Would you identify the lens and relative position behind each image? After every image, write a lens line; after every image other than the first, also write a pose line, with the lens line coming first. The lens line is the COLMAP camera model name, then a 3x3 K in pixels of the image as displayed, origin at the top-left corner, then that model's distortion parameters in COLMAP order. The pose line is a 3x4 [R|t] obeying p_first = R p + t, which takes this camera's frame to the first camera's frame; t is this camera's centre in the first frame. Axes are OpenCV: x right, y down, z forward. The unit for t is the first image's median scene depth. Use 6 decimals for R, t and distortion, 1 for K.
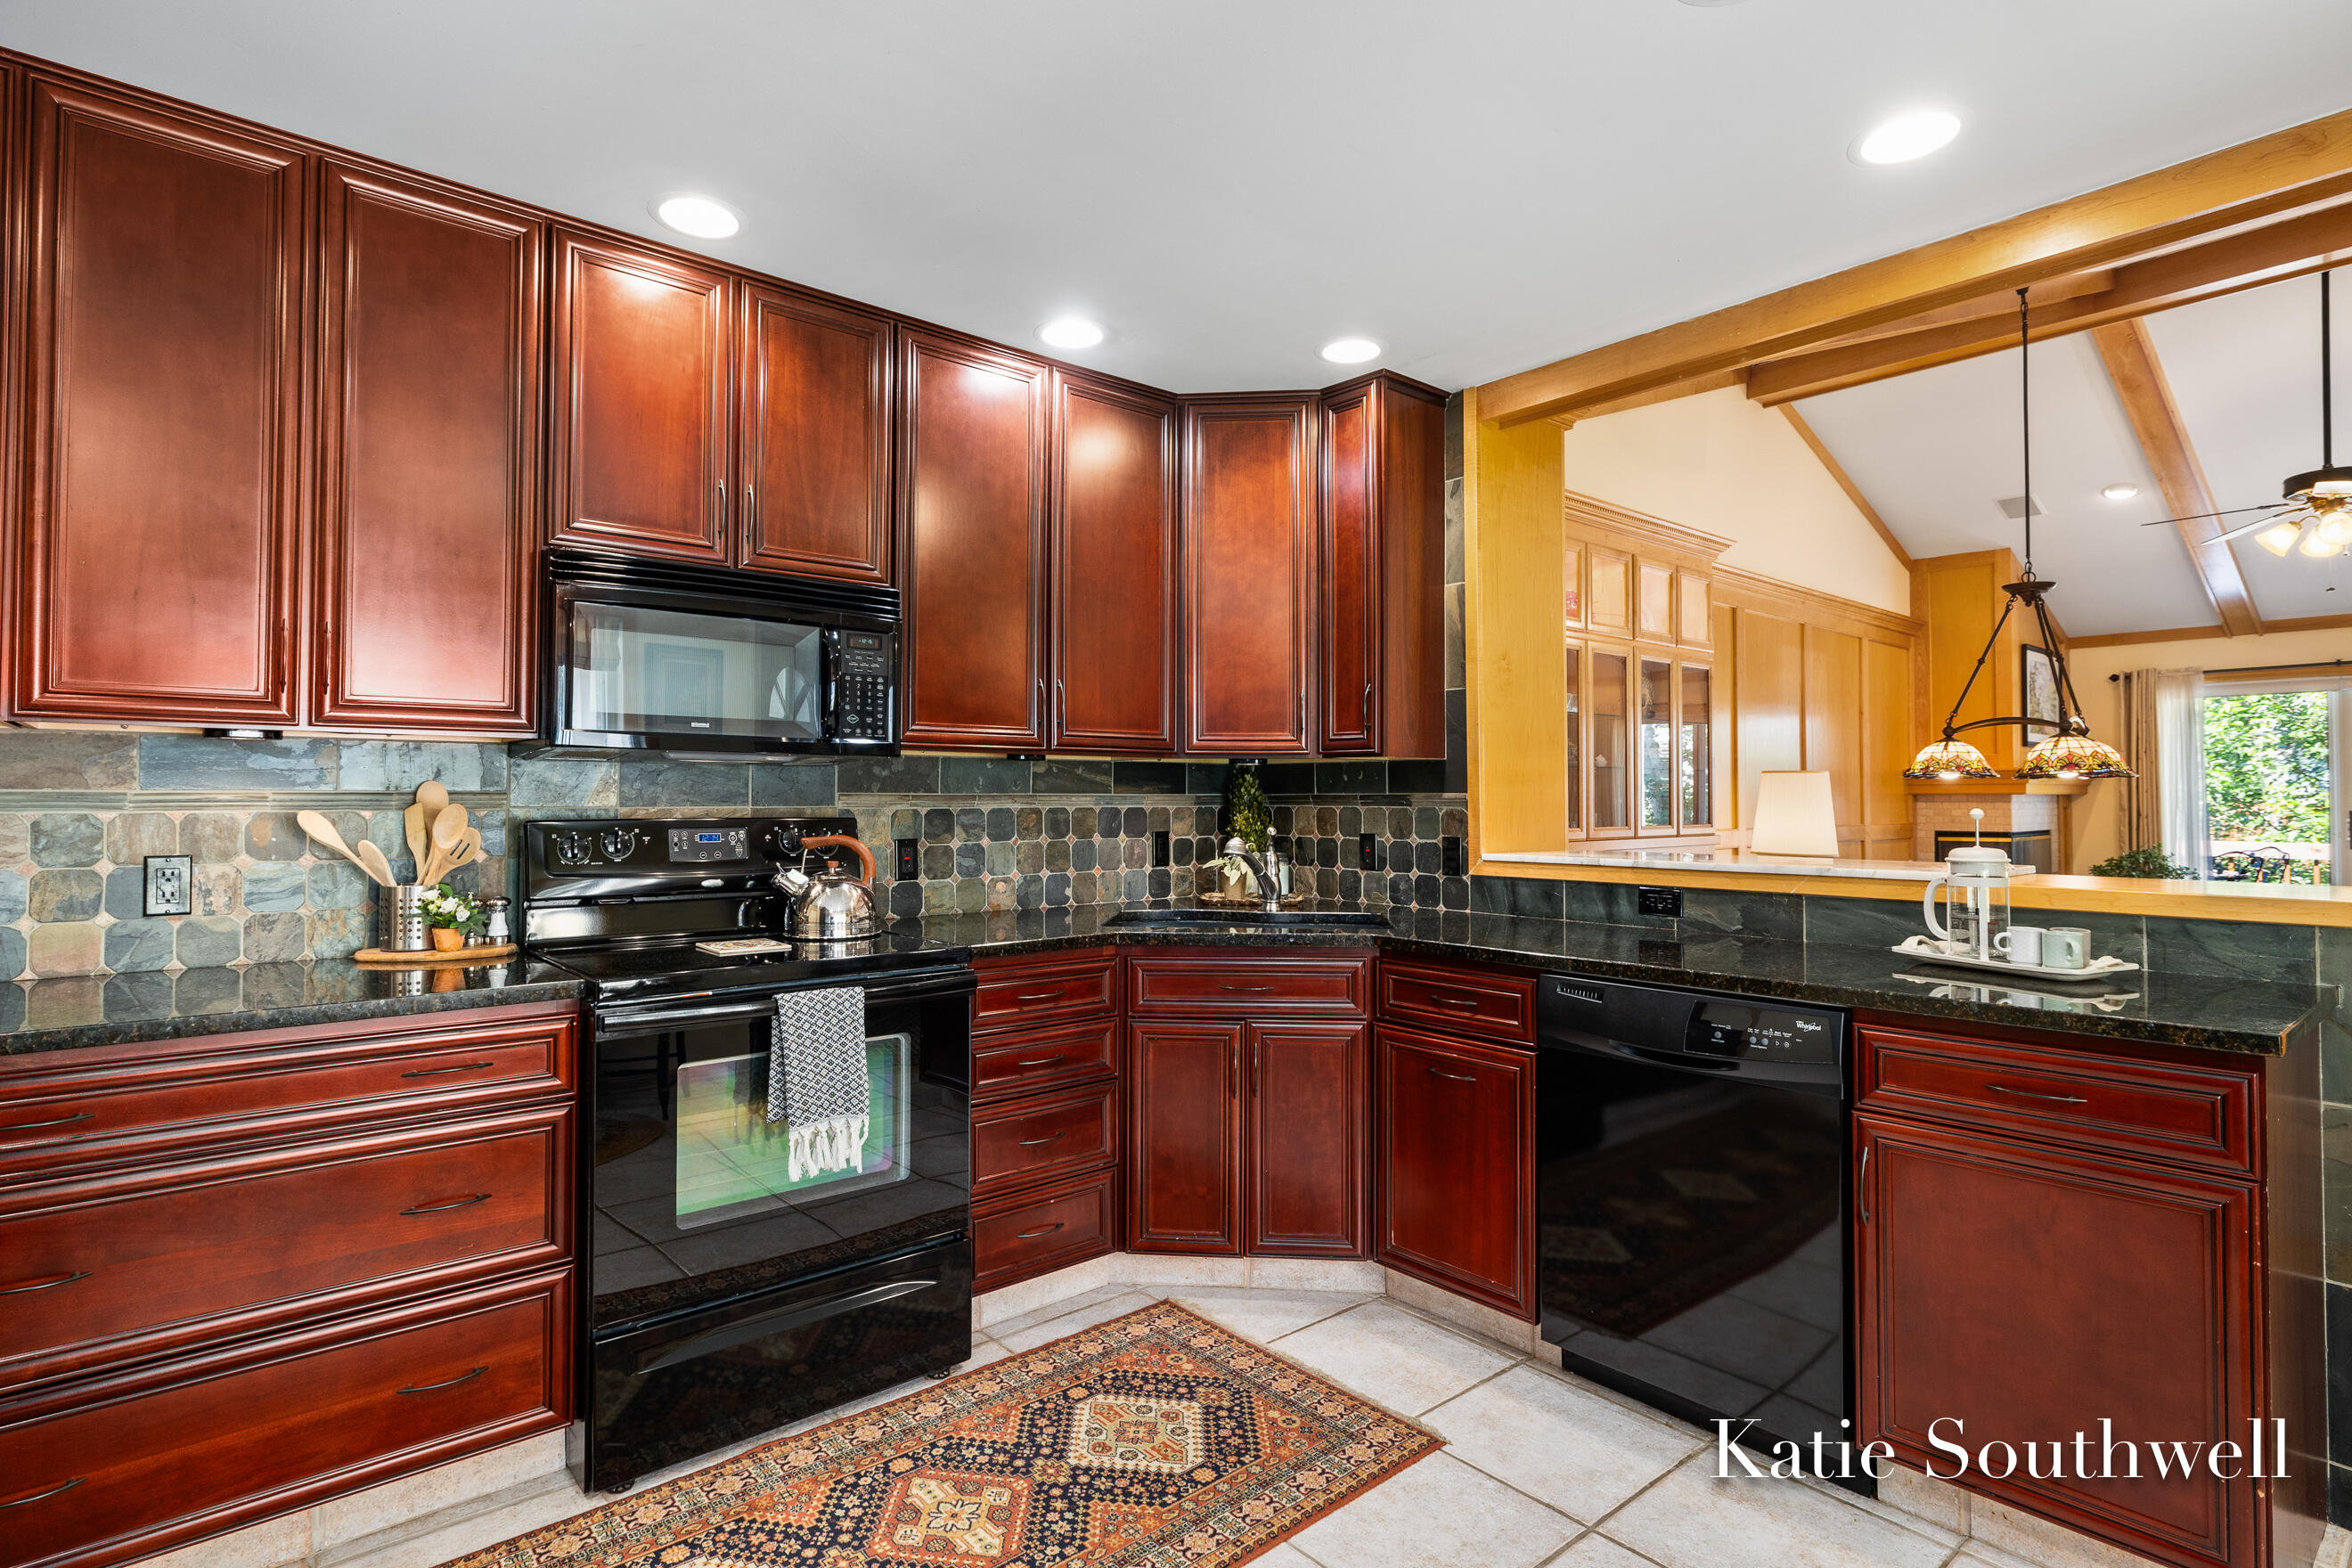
lens RADIAL K [[1182.3, 0, 1185.3], [0, 1182.3, 777.2], [0, 0, 1]] dist [-0.005372, 0.001579]
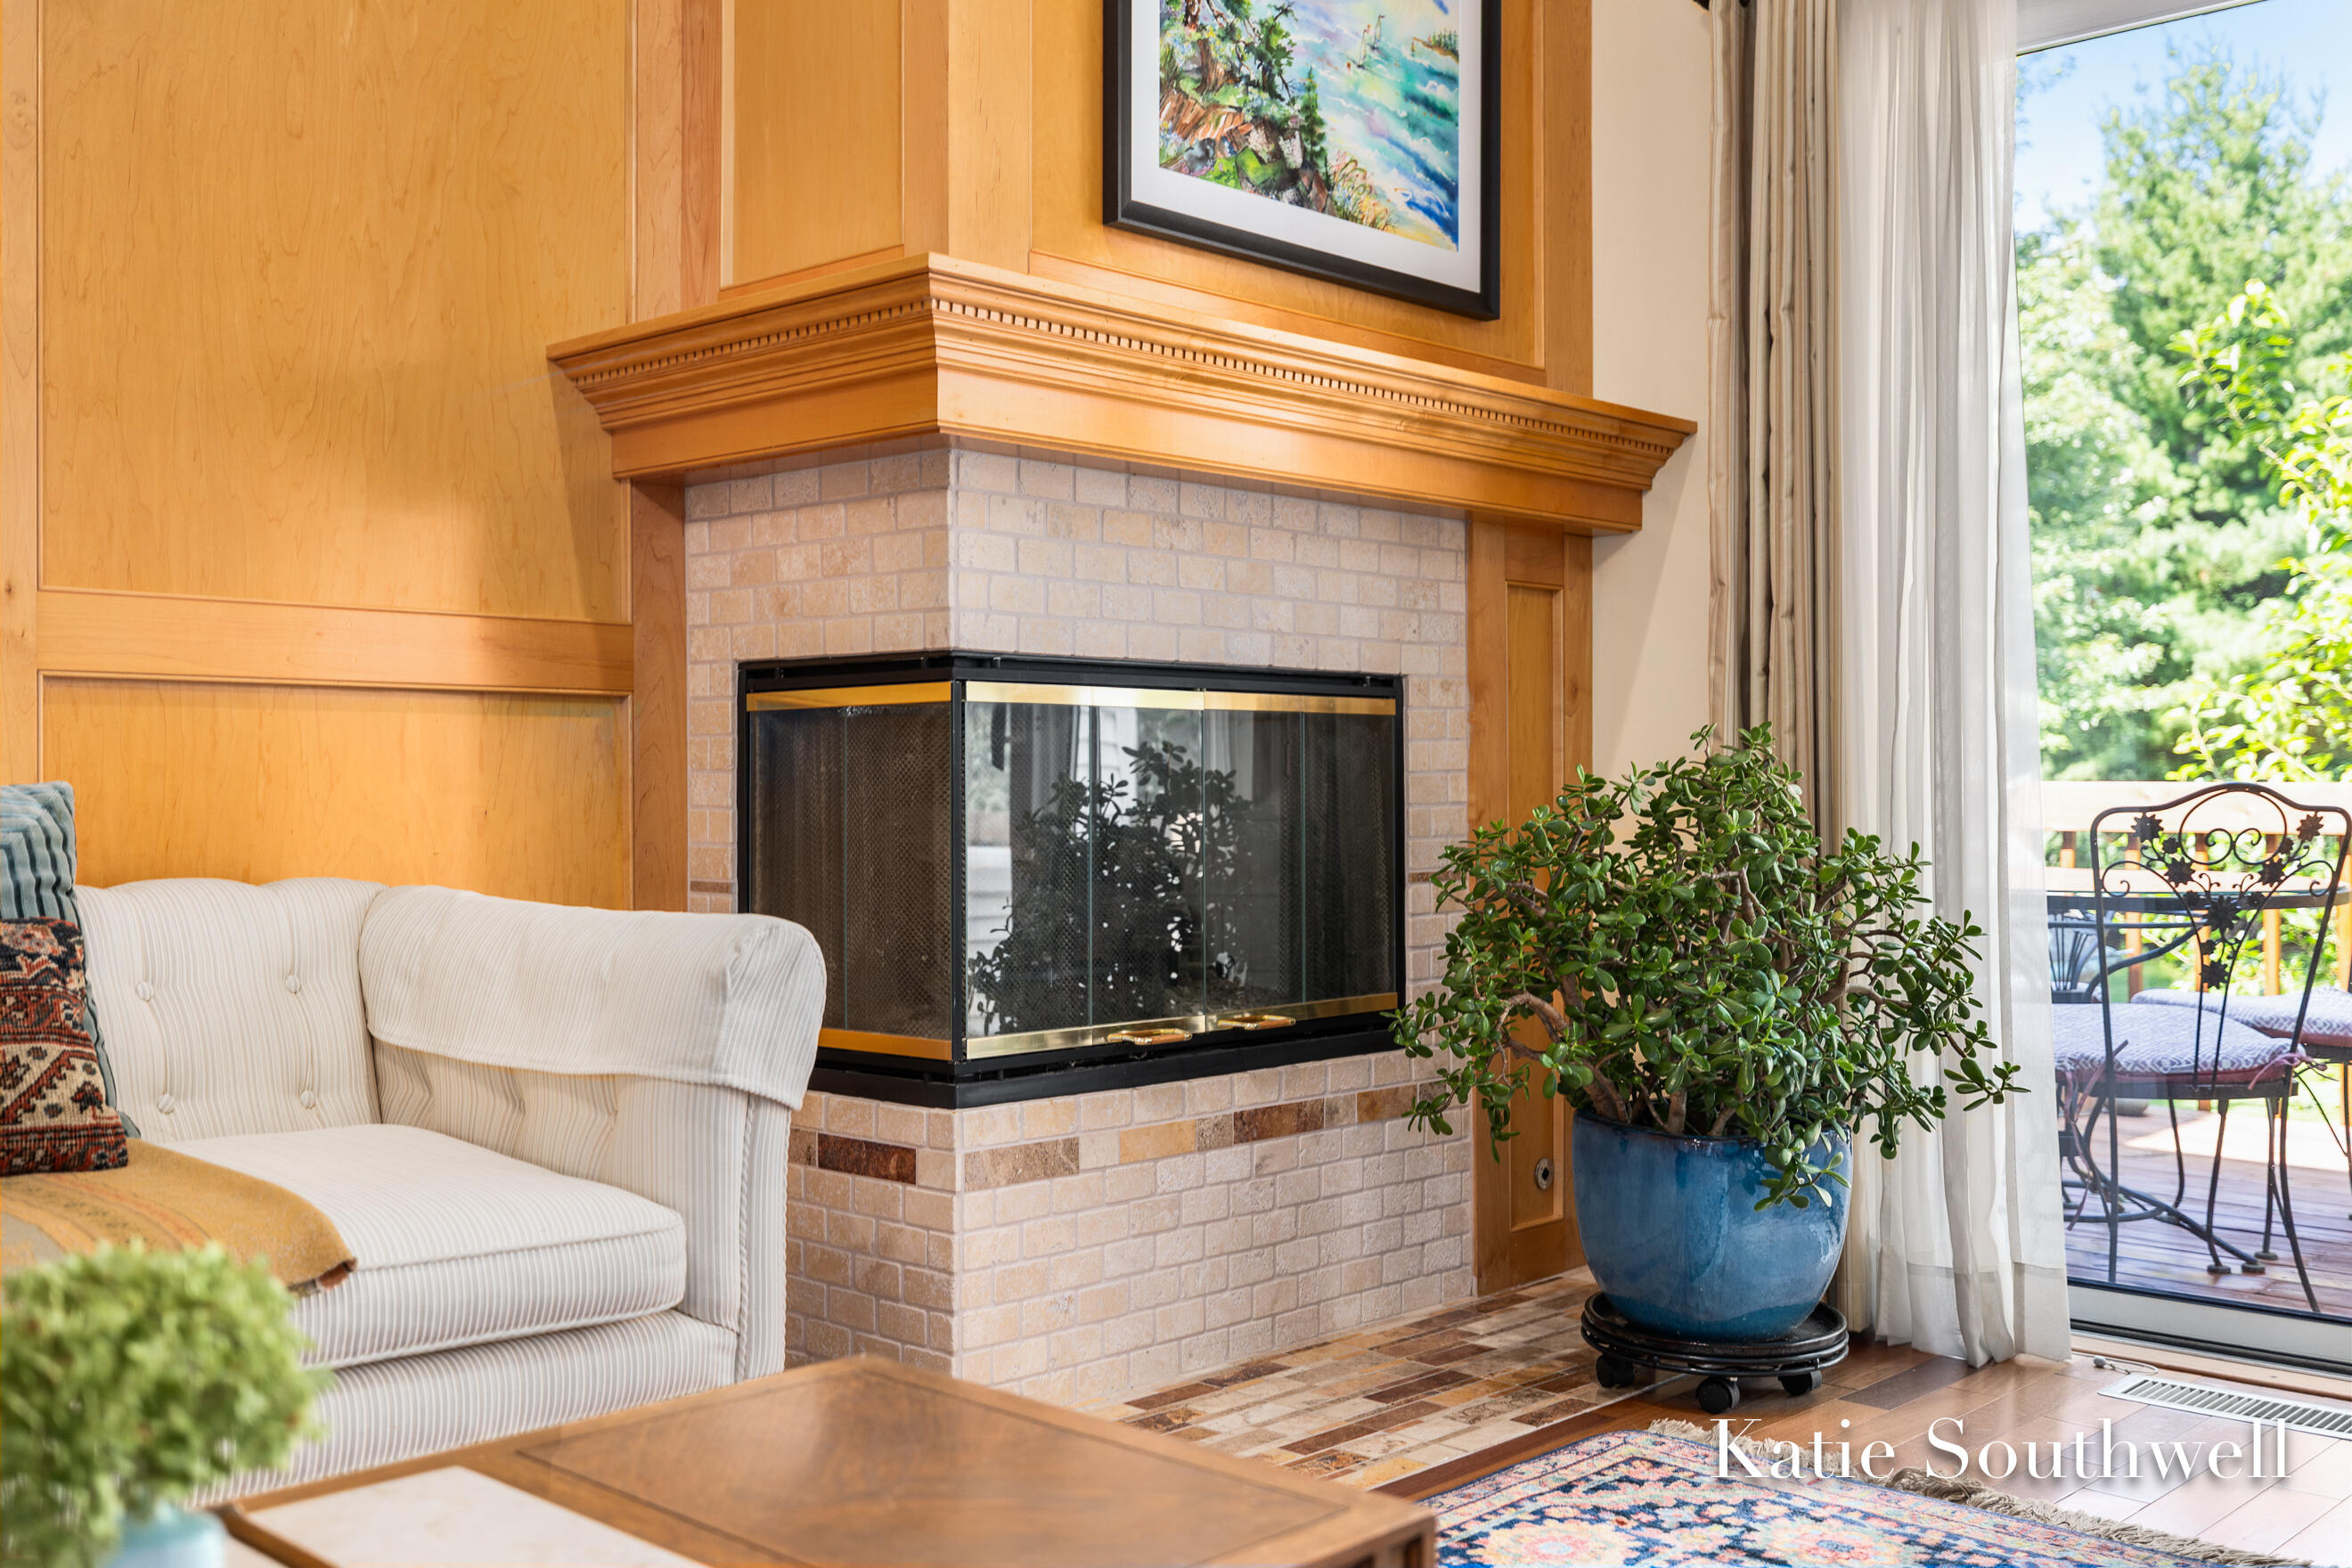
lens RADIAL K [[2261.7, 0, 1182.7], [0, 2261.7, 771.7], [0, 0, 1]] dist [0.002915, 0.000000]
pose [[0.993987, 0.003857, 0.109427, 2.006981], [-0.005363, 0.999895, 0.013473, 0.176117], [-0.109363, -0.013979, 0.993904, 1.829358]]
